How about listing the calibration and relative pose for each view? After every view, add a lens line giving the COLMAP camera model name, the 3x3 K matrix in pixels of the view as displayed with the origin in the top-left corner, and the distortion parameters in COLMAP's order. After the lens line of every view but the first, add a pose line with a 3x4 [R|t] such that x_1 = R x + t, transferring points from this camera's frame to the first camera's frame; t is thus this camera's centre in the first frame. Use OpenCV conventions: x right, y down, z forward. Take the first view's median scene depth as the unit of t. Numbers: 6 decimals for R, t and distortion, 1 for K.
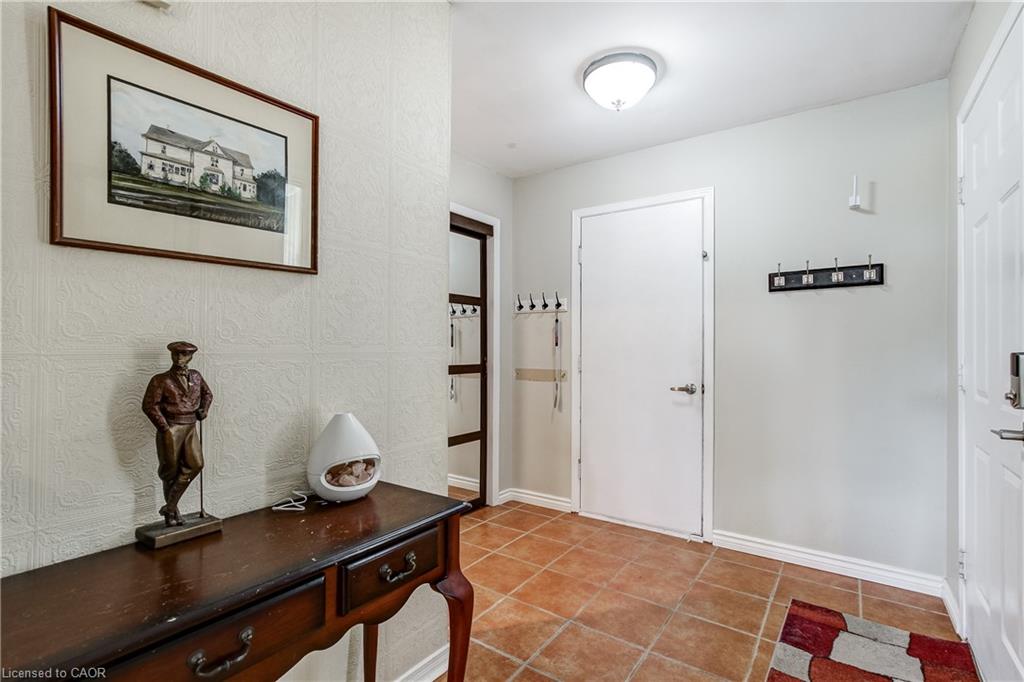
lens RADIAL K [[476.1, 0, 512.1], [0, 476.1, 346.6], [0, 0, 1]] dist [0.001809, 0.002872]
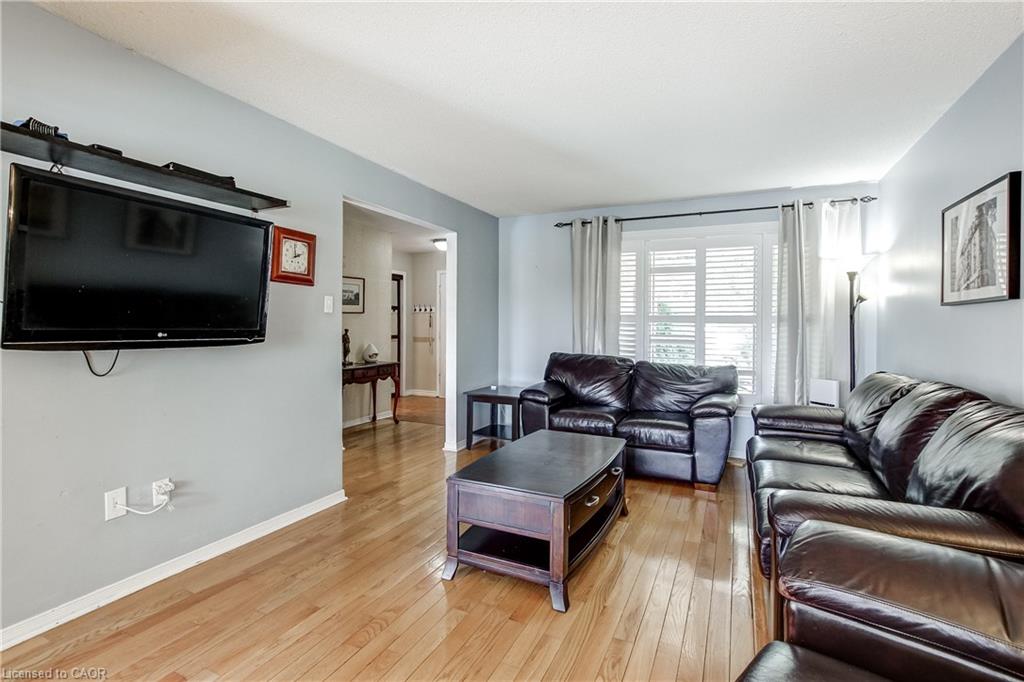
lens RADIAL K [[476.1, 0, 512.8], [0, 476.1, 334.1], [0, 0, 1]] dist [0.001809, 0.002872]
pose [[0.981281, 0.001831, 0.192573, 0.039771], [-0.006841, 0.999655, 0.025355, -0.029706], [-0.192460, -0.026197, 0.980955, -1.404446]]
